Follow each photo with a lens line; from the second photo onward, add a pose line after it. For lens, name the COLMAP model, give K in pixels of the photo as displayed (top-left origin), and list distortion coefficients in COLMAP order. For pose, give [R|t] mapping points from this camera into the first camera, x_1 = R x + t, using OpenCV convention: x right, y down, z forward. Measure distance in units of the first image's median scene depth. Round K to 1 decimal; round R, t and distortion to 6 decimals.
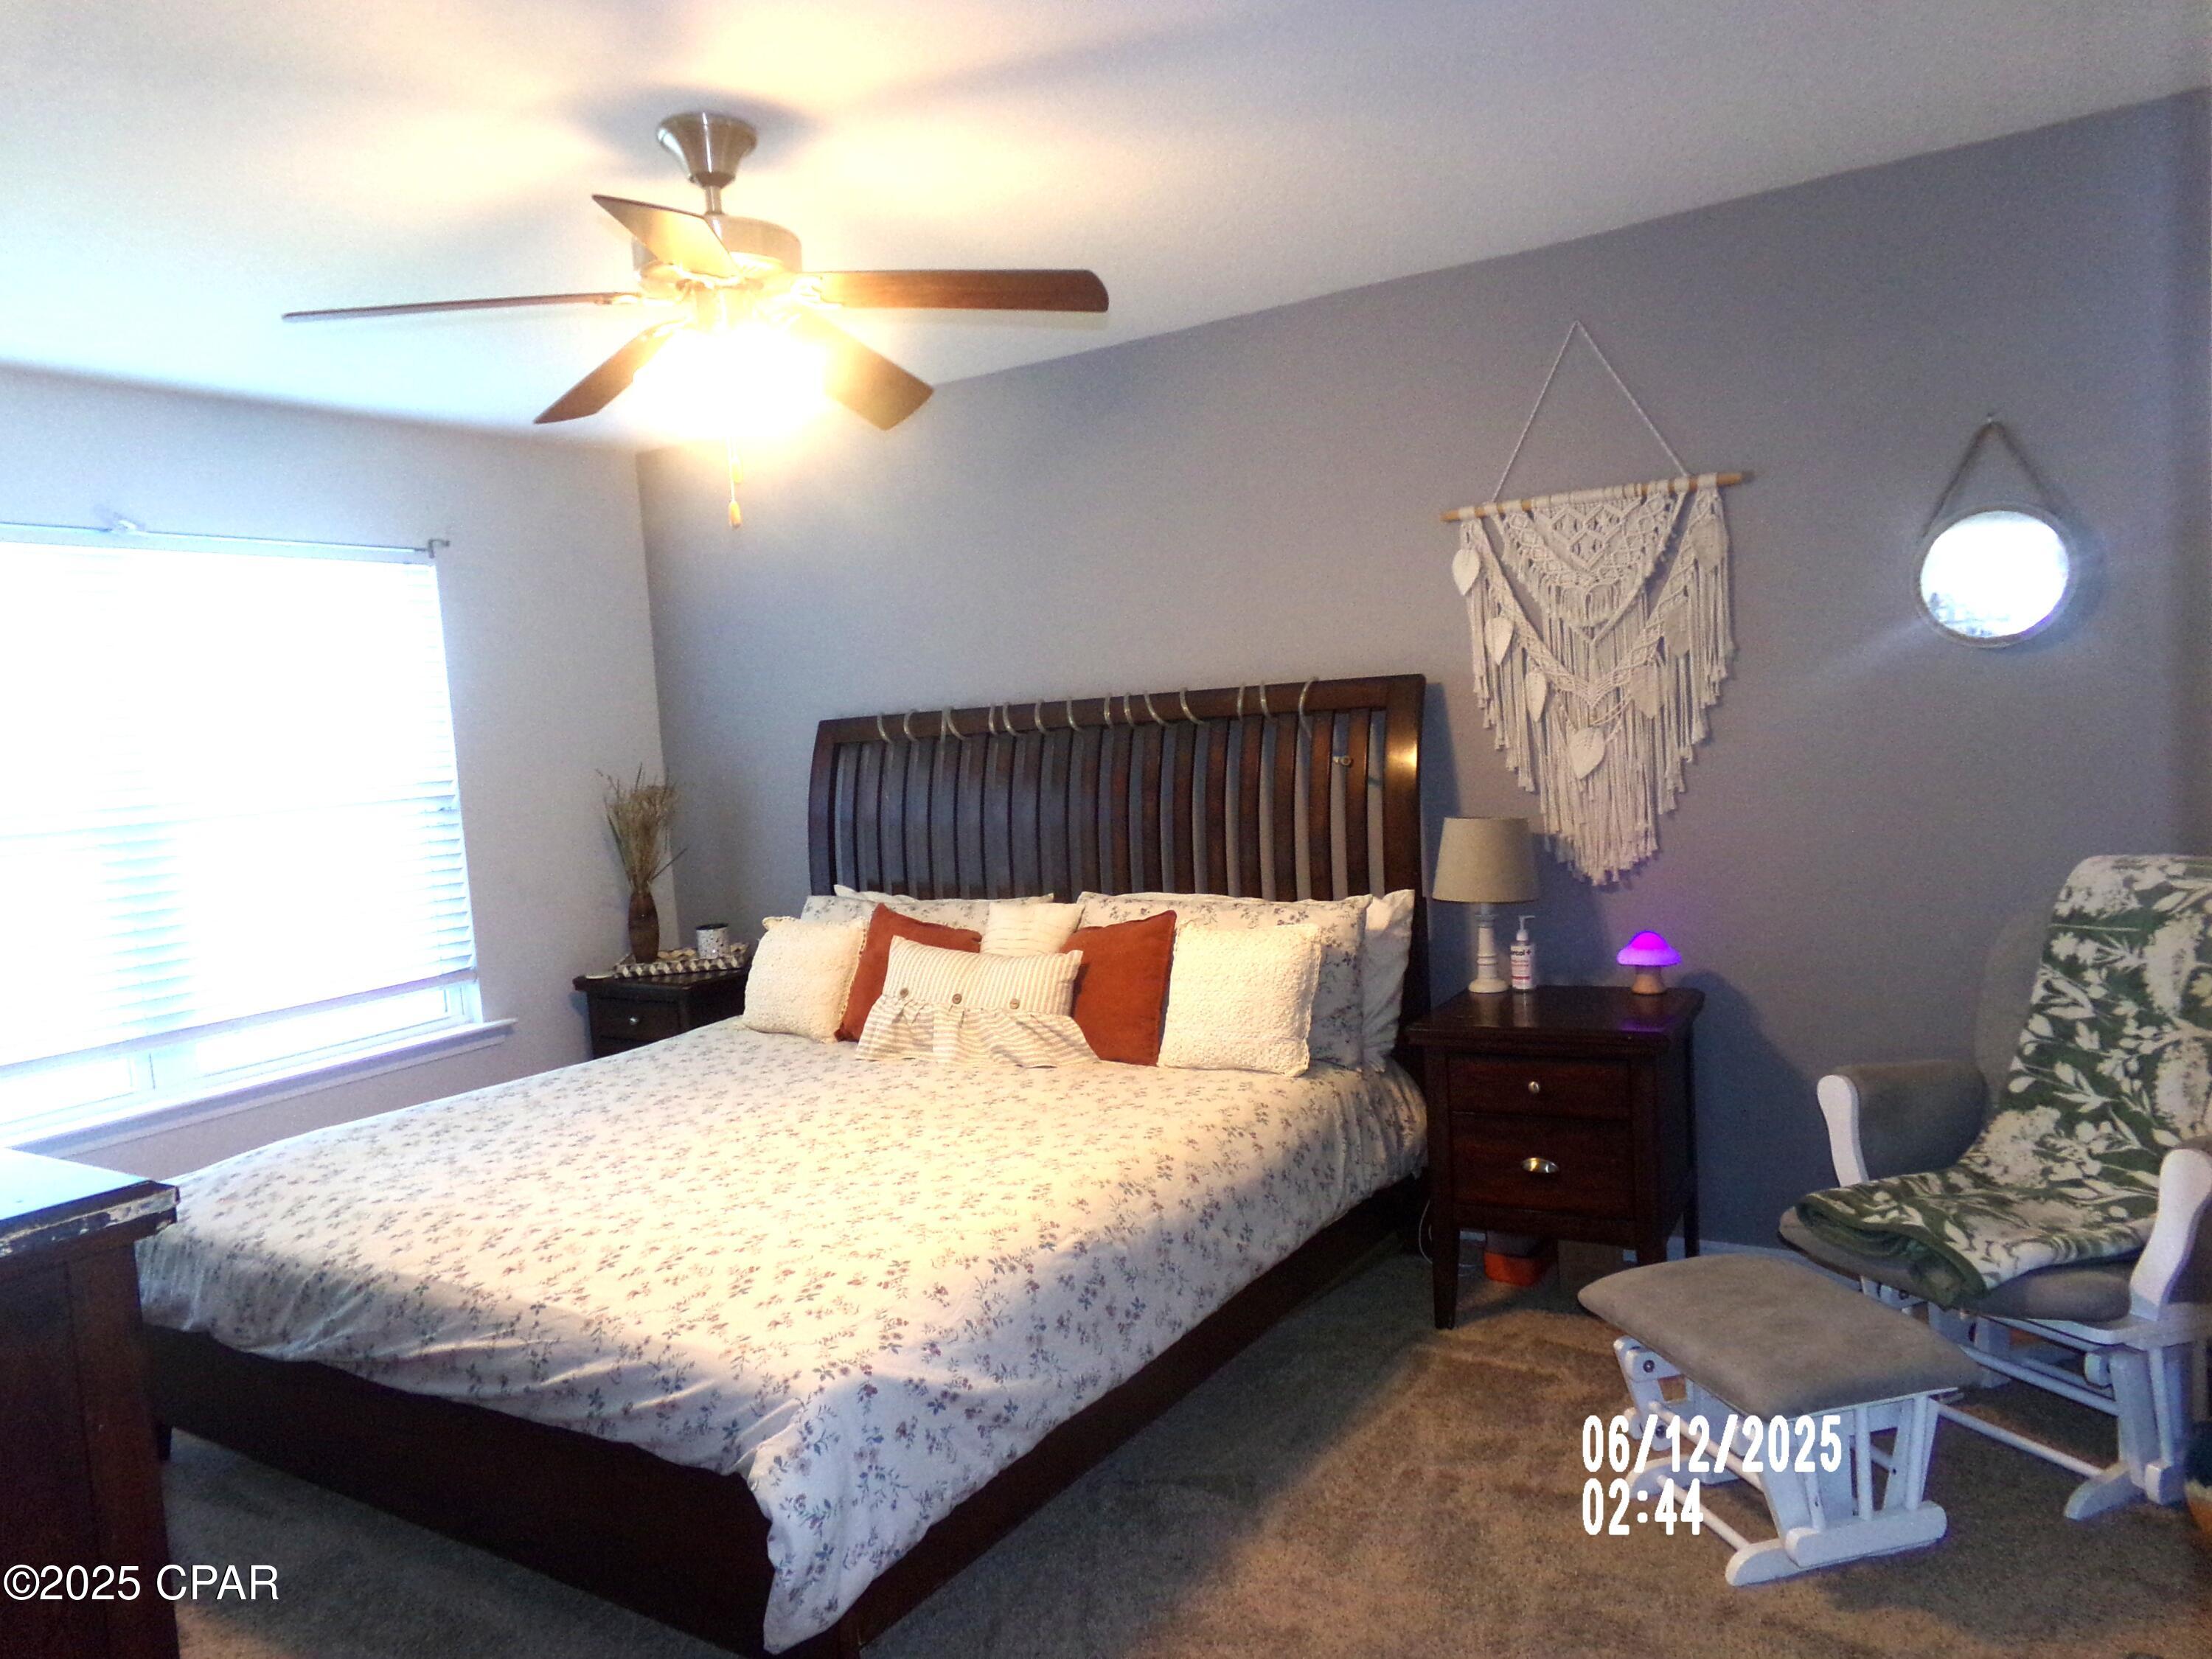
lens RADIAL K [[1517.8, 0, 1132.3], [0, 1517.8, 841.8], [0, 0, 1]] dist [-0.164519, 0.220931]
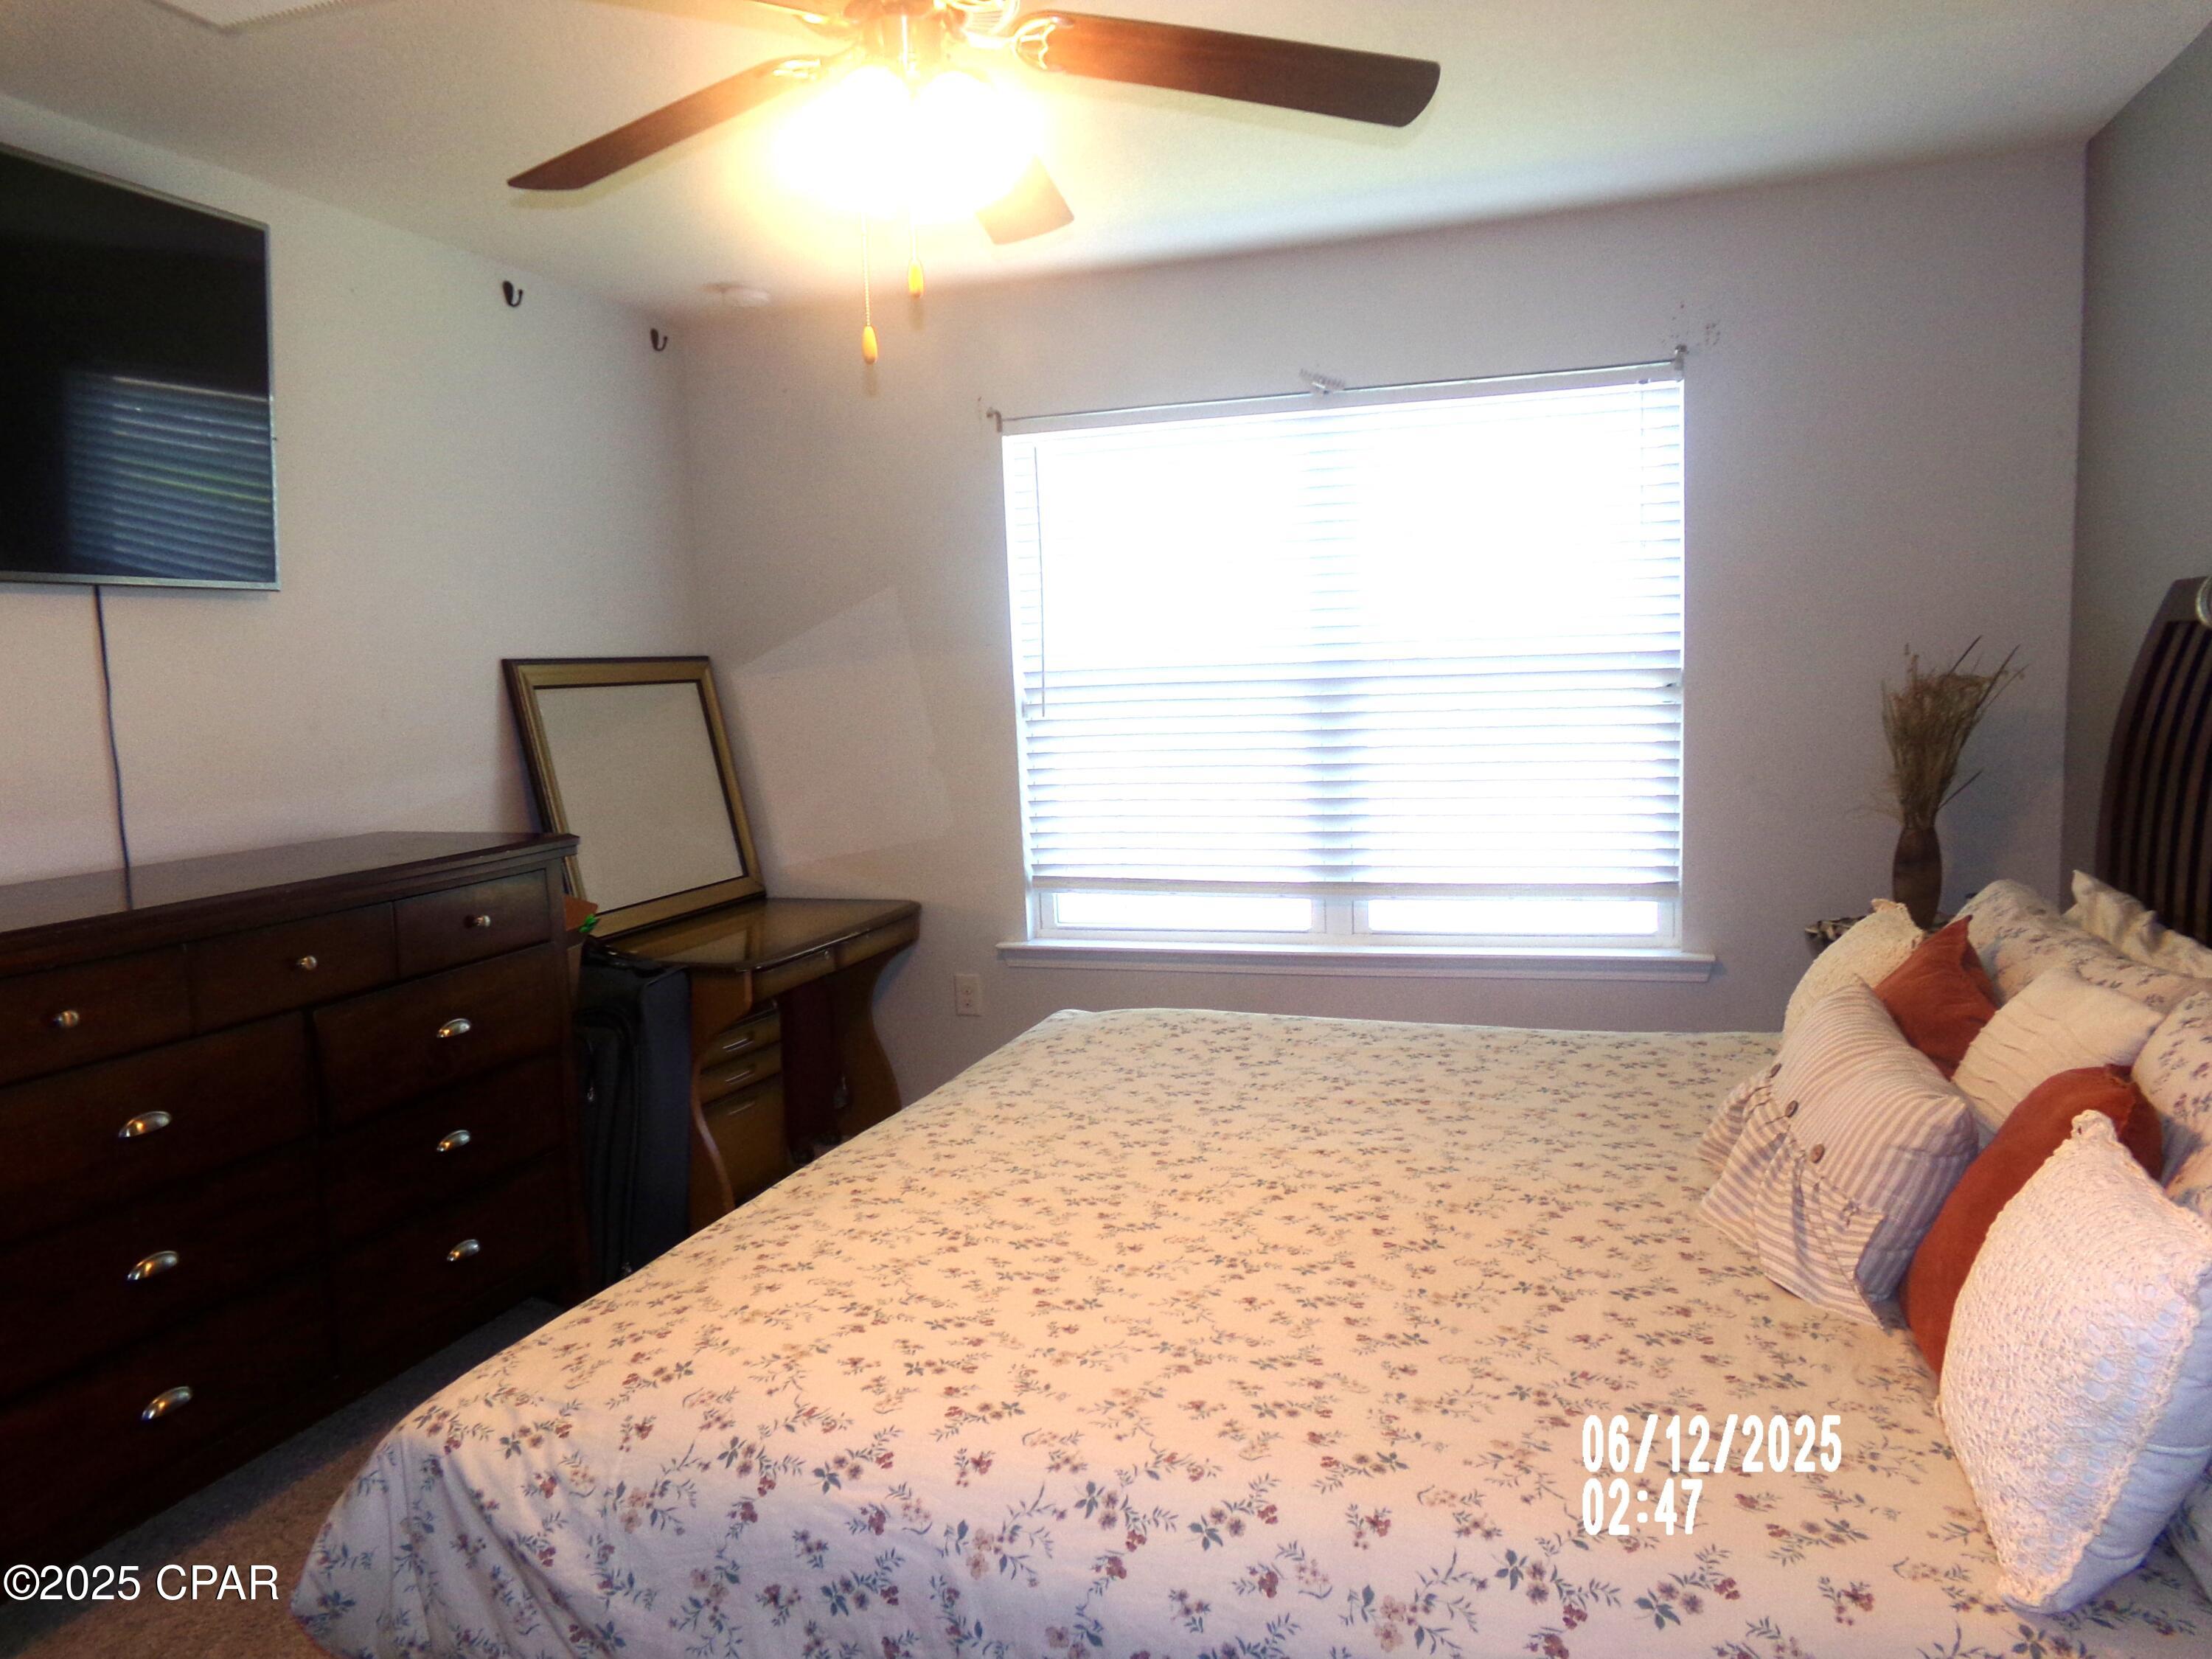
lens RADIAL K [[1546.6, 0, 1111.0], [0, 1546.6, 831.5], [0, 0, 1]] dist [-0.071926, 0.144770]
pose [[0.217807, 0.166648, -0.961659, 0.482416], [-0.058965, 0.985762, 0.157470, -0.096297], [0.974209, 0.022406, 0.224532, 0.851584]]
